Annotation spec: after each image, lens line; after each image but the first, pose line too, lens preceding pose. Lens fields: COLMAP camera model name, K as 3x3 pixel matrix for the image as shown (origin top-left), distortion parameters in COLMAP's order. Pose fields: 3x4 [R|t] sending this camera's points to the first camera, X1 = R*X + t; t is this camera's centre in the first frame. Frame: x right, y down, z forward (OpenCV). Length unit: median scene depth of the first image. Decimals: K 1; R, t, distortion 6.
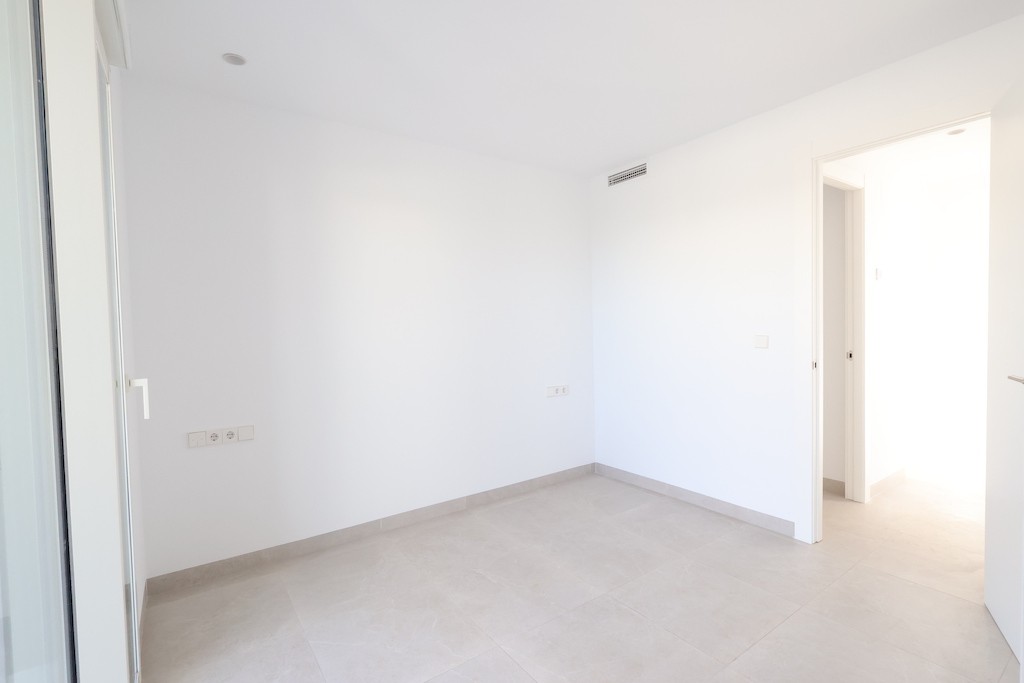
lens RADIAL K [[473.9, 0, 514.3], [0, 473.9, 341.9], [0, 0, 1]] dist [-0.000784, -0.000260]
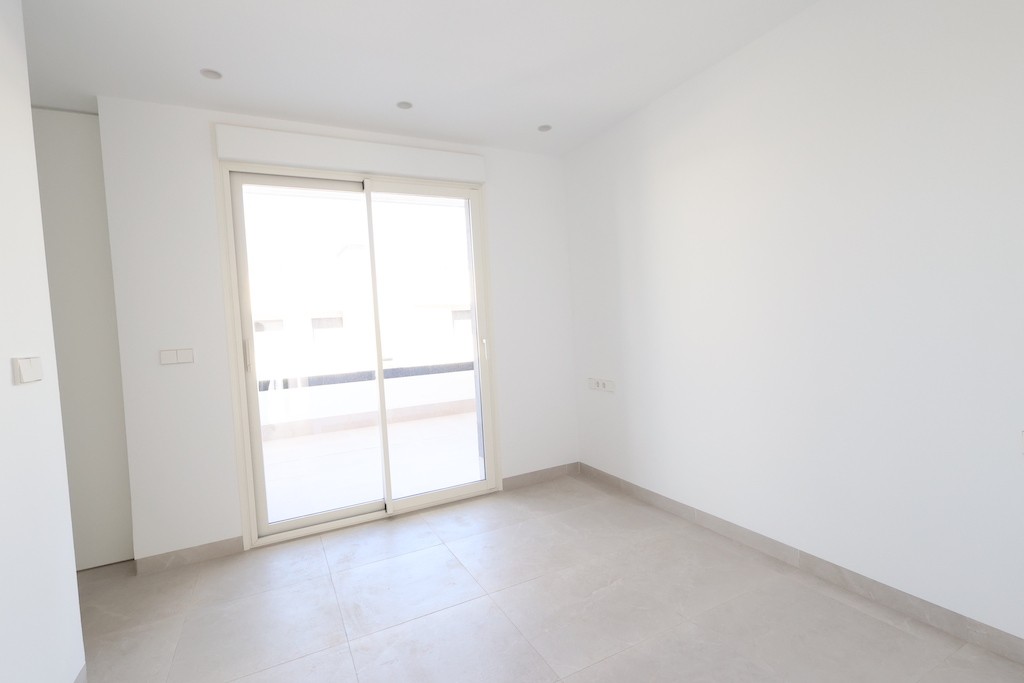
lens RADIAL K [[473.9, 0, 514.3], [0, 473.9, 341.9], [0, 0, 1]] dist [-0.000784, -0.000260]
pose [[-0.142956, 0.067496, -0.987425, 0.749238], [0.023223, 0.997626, 0.064832, -0.022545], [0.989457, -0.013663, -0.144184, 0.891189]]
